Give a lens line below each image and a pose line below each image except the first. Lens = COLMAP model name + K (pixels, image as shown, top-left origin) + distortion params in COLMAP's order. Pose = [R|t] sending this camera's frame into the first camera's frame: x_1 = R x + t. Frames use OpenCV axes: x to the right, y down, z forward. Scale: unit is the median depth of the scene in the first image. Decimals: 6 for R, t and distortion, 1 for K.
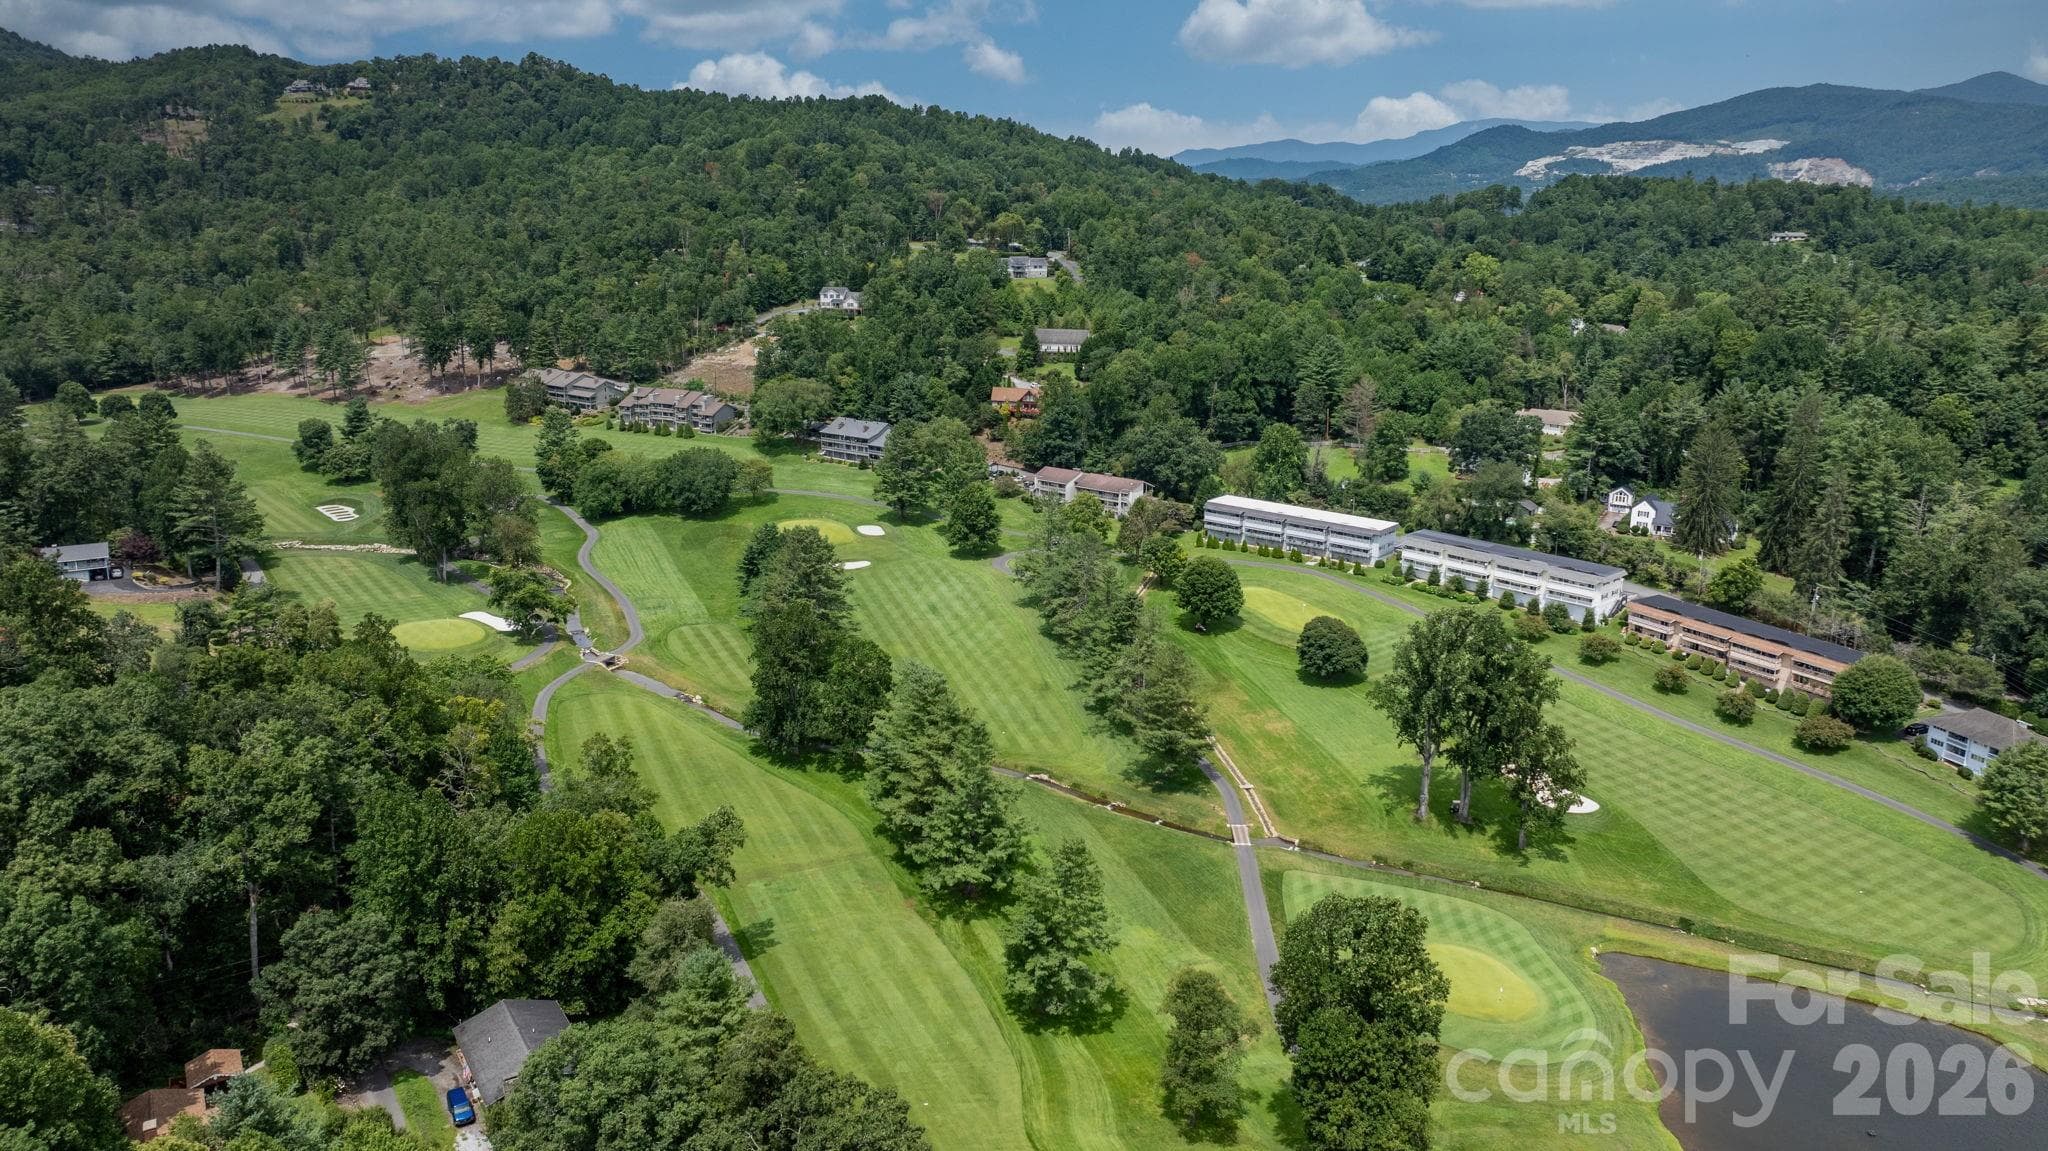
lens RADIAL K [[1455.6, 0, 1028.9], [0, 1455.6, 518.3], [0, 0, 1]] dist [-0.018092, -0.003523]
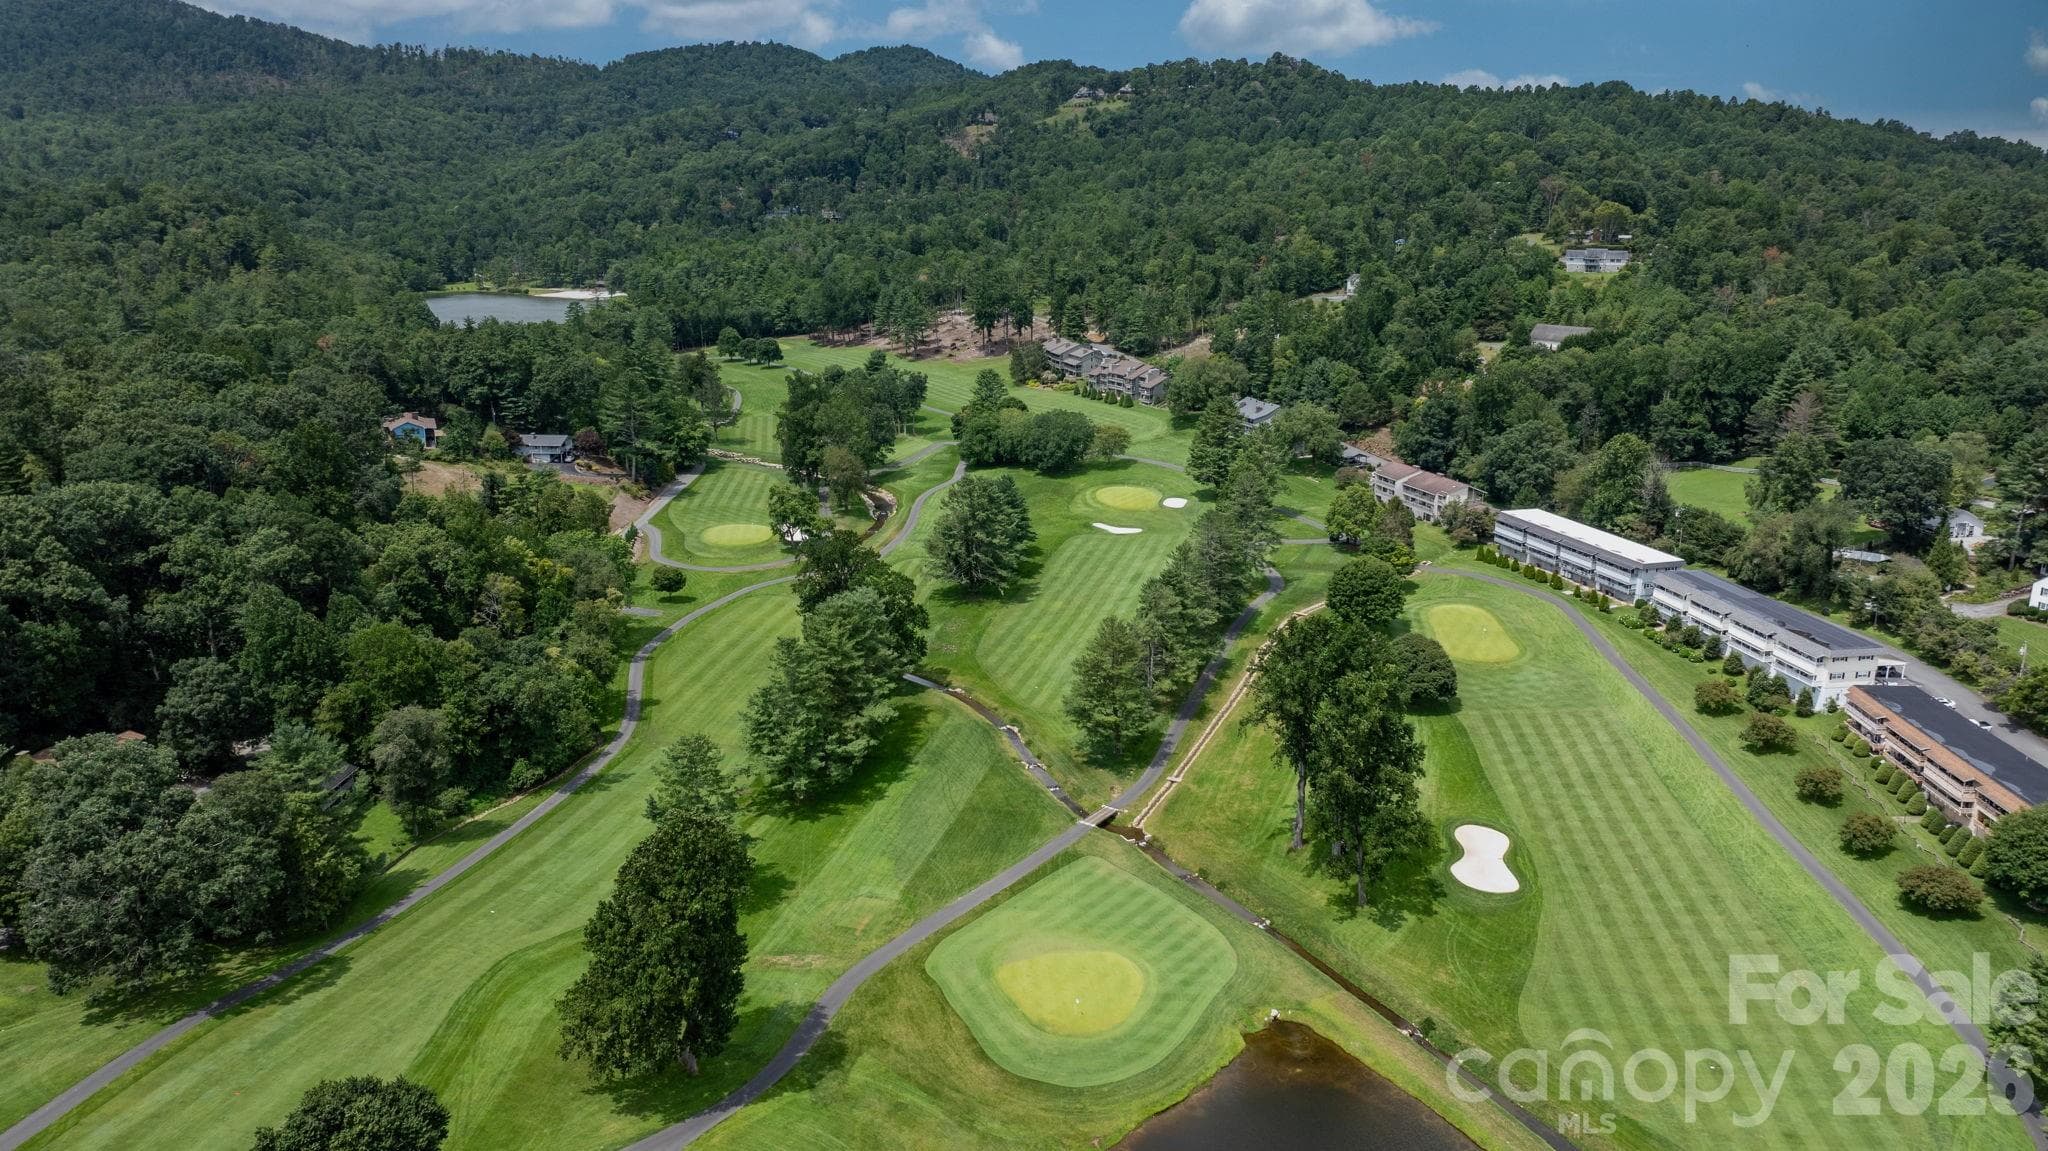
lens RADIAL K [[1455.6, 0, 1028.9], [0, 1455.6, 518.3], [0, 0, 1]] dist [-0.018092, -0.003523]
pose [[0.826397, 0.118933, -0.550384, 0.302790], [-0.119222, 0.992236, 0.035402, -0.003867], [0.550321, 0.036362, 0.834161, 0.078333]]
